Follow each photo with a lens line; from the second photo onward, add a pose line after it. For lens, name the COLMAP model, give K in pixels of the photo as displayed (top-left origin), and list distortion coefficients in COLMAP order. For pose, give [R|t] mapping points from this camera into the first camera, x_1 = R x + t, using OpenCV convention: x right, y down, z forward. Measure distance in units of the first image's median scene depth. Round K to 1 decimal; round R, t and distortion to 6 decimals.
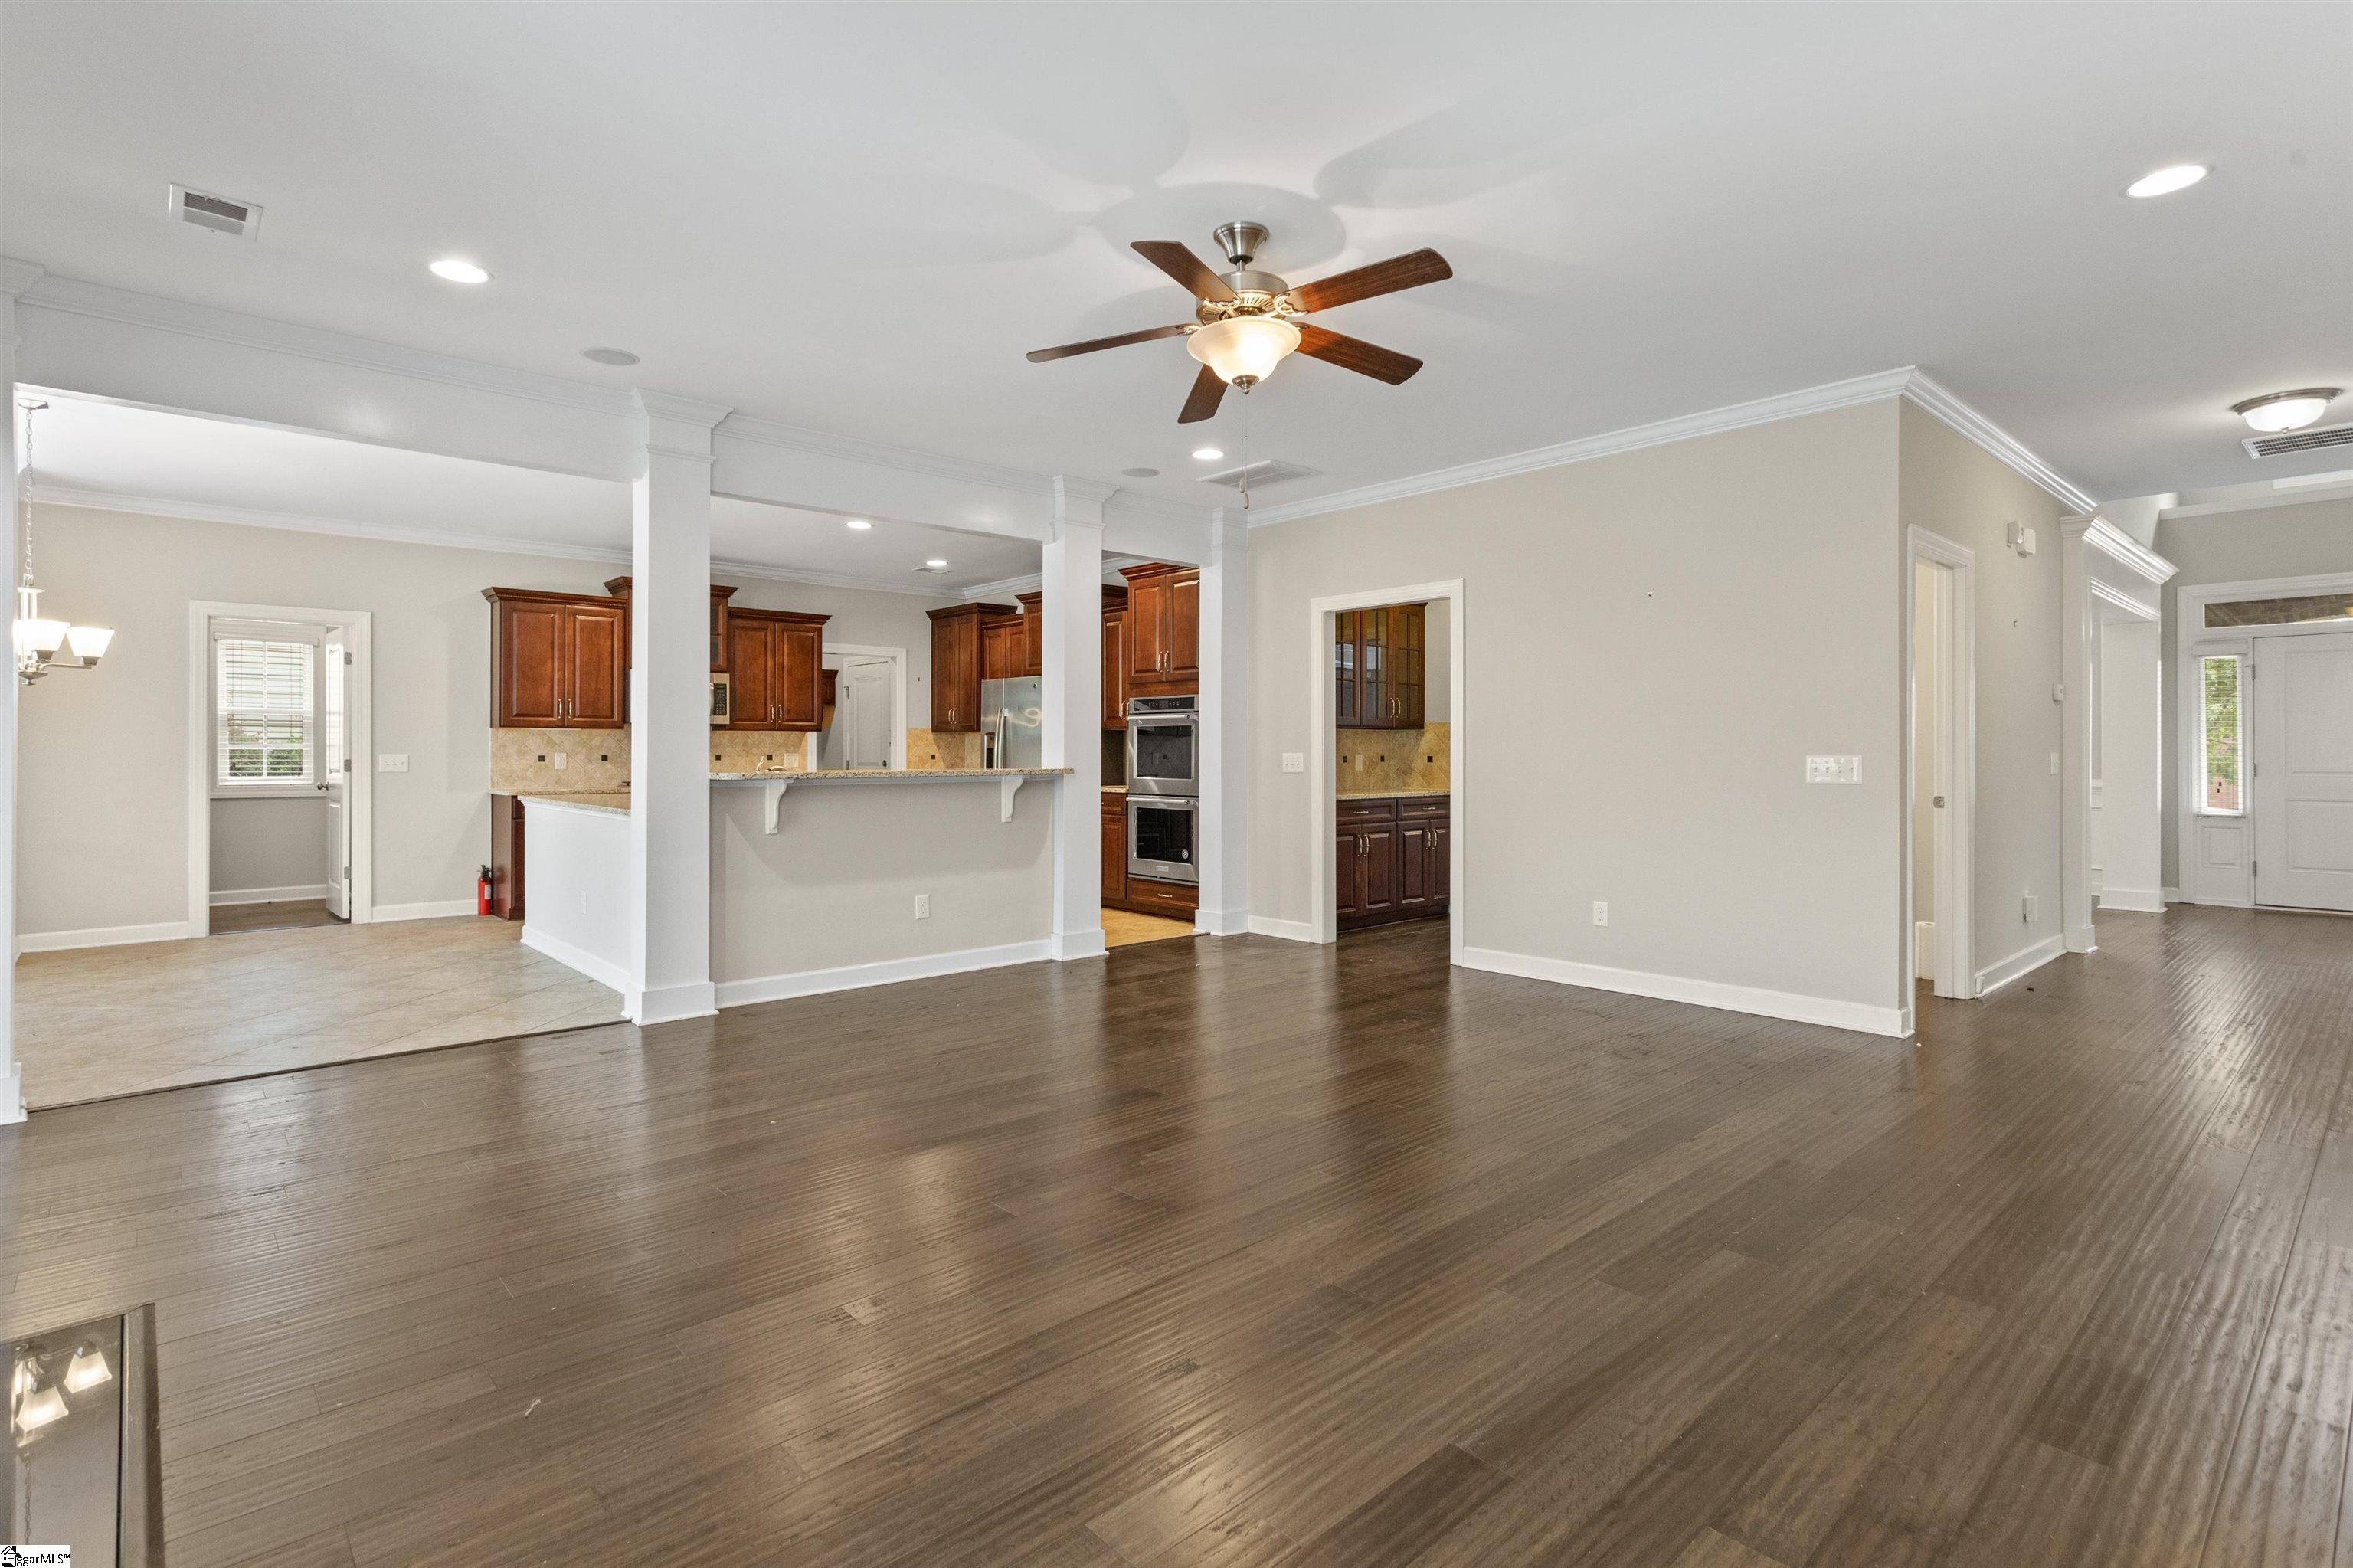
lens RADIAL K [[1123.9, 0, 1172.3], [0, 1123.9, 760.0], [0, 0, 1]] dist [0.002312, 0.000089]
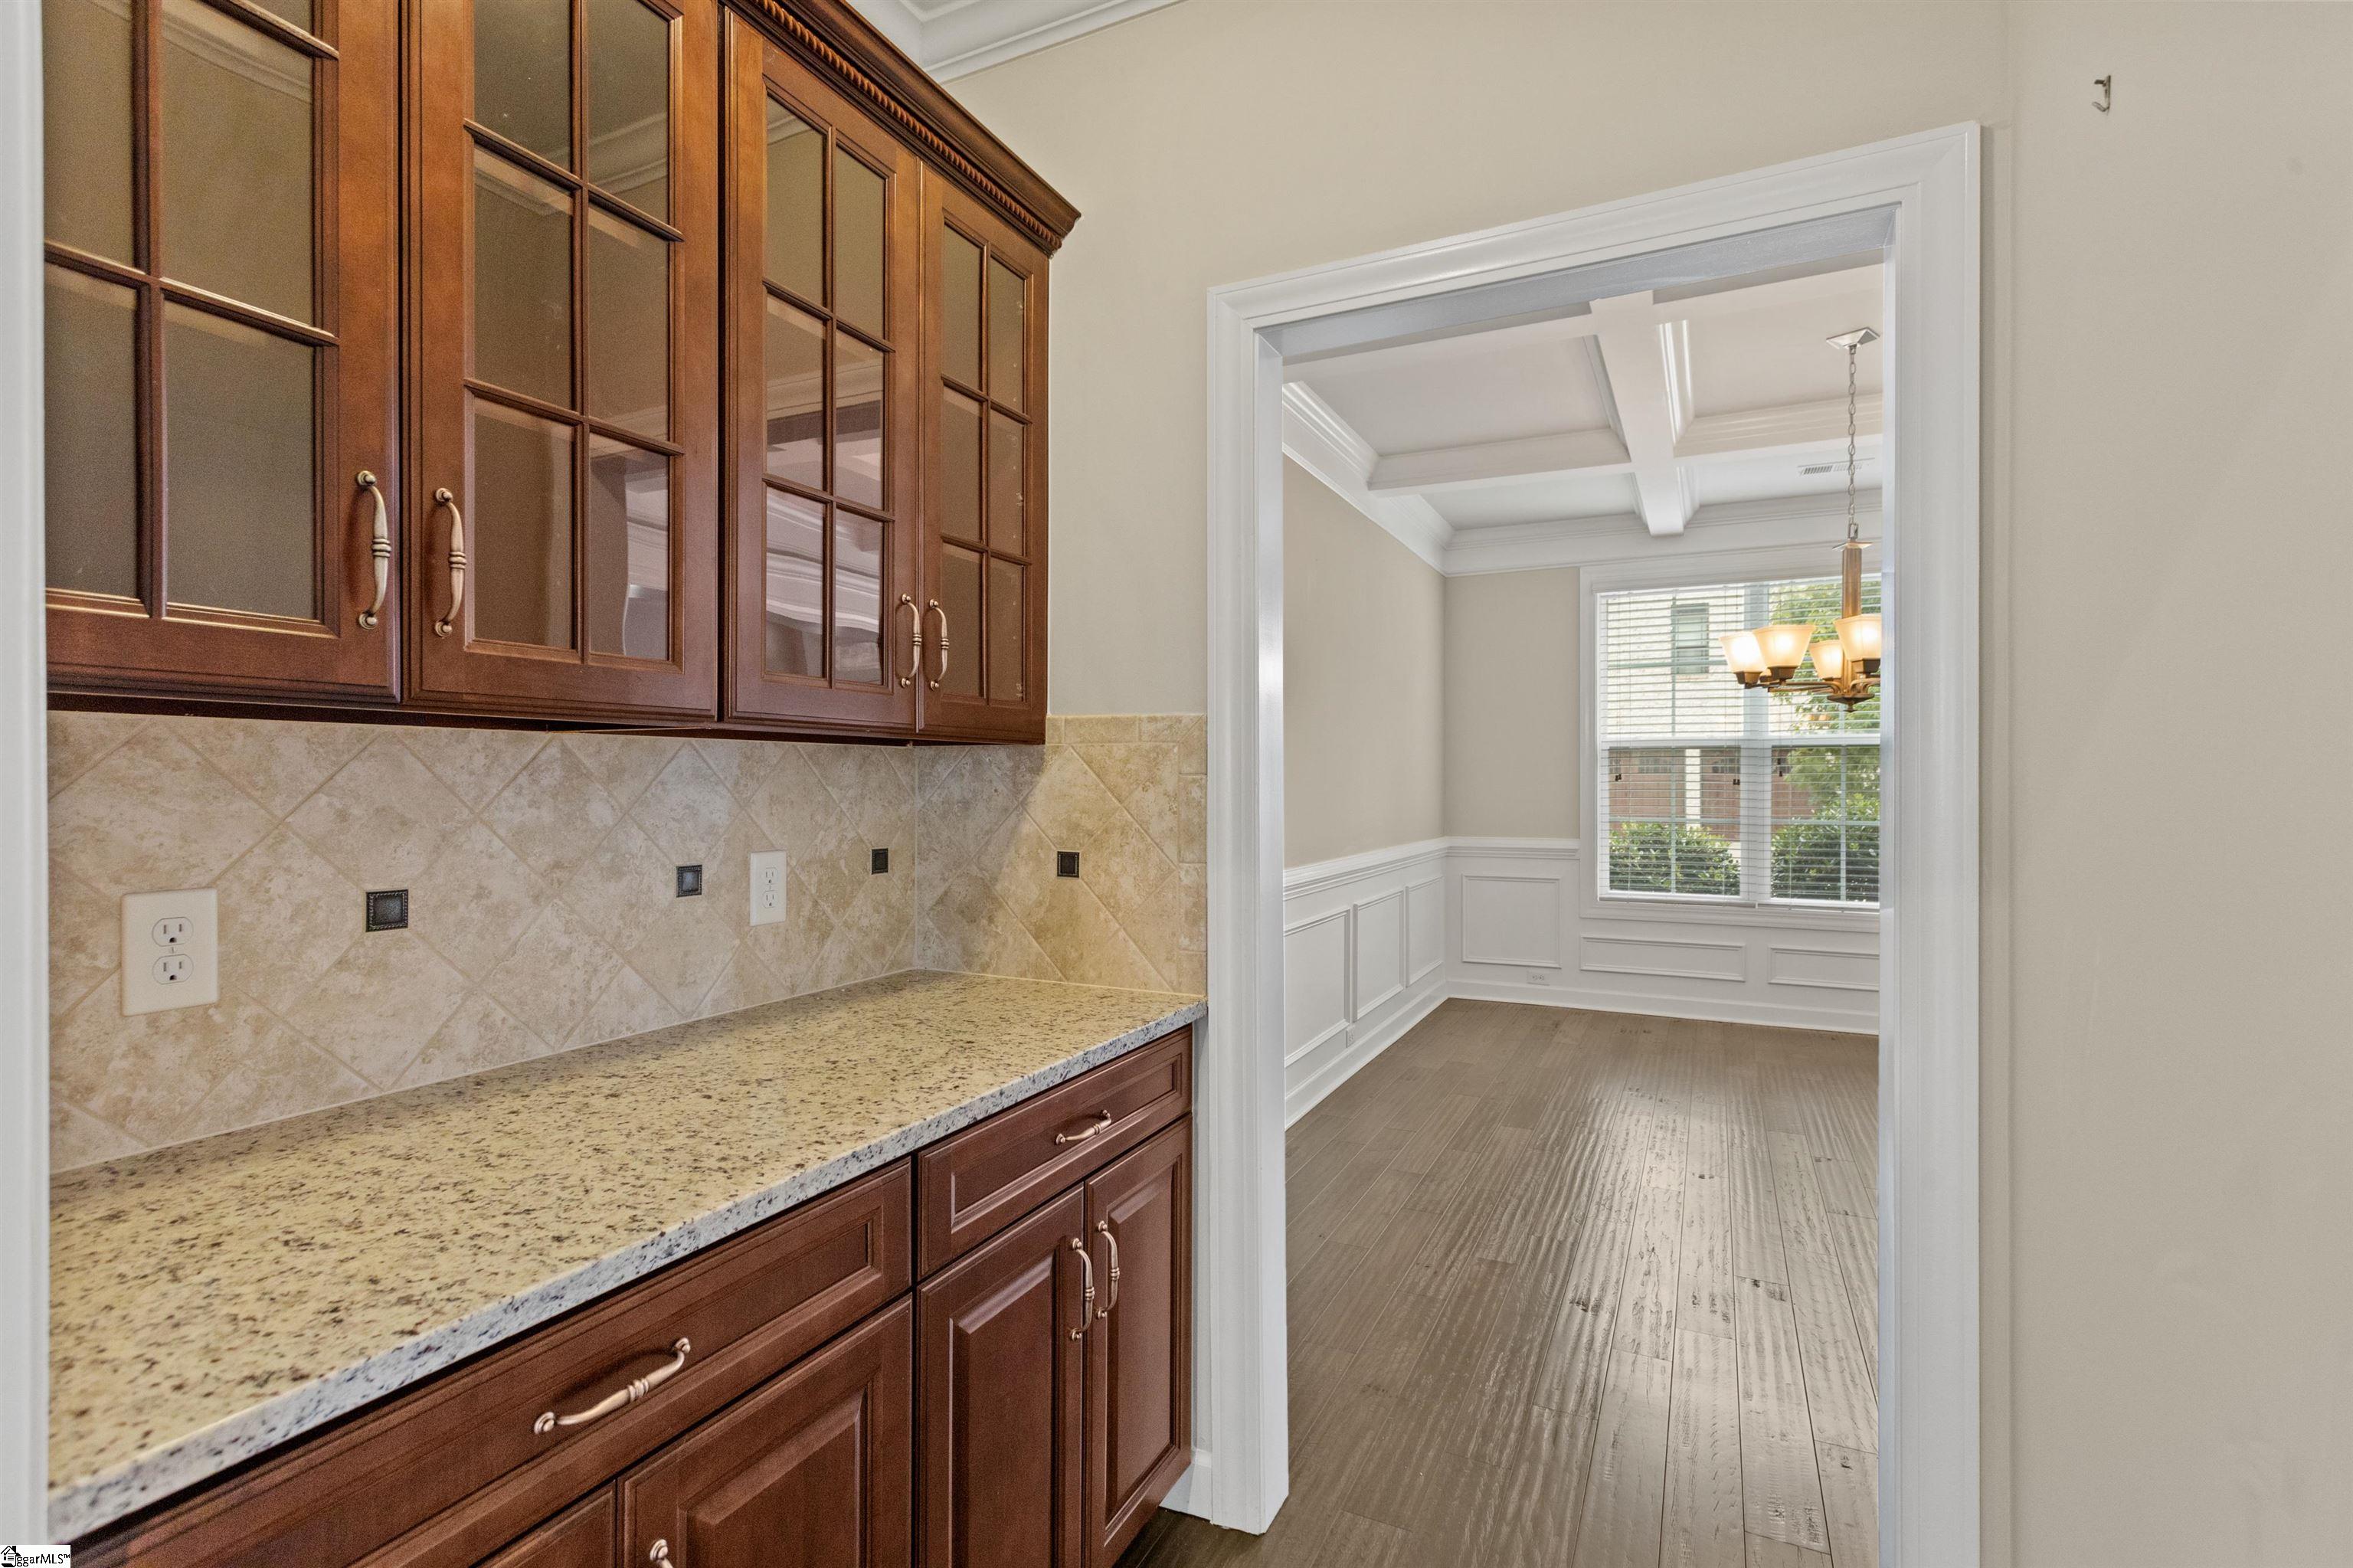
lens RADIAL K [[1123.9, 0, 1173.4], [0, 1123.9, 781.4], [0, 0, 1]] dist [0.002312, 0.000089]
pose [[0.929697, 0.000221, 0.368326, 0.157728], [0.000033, 1.000000, -0.000683, -0.019036], [-0.368326, 0.000647, 0.929696, 0.753499]]
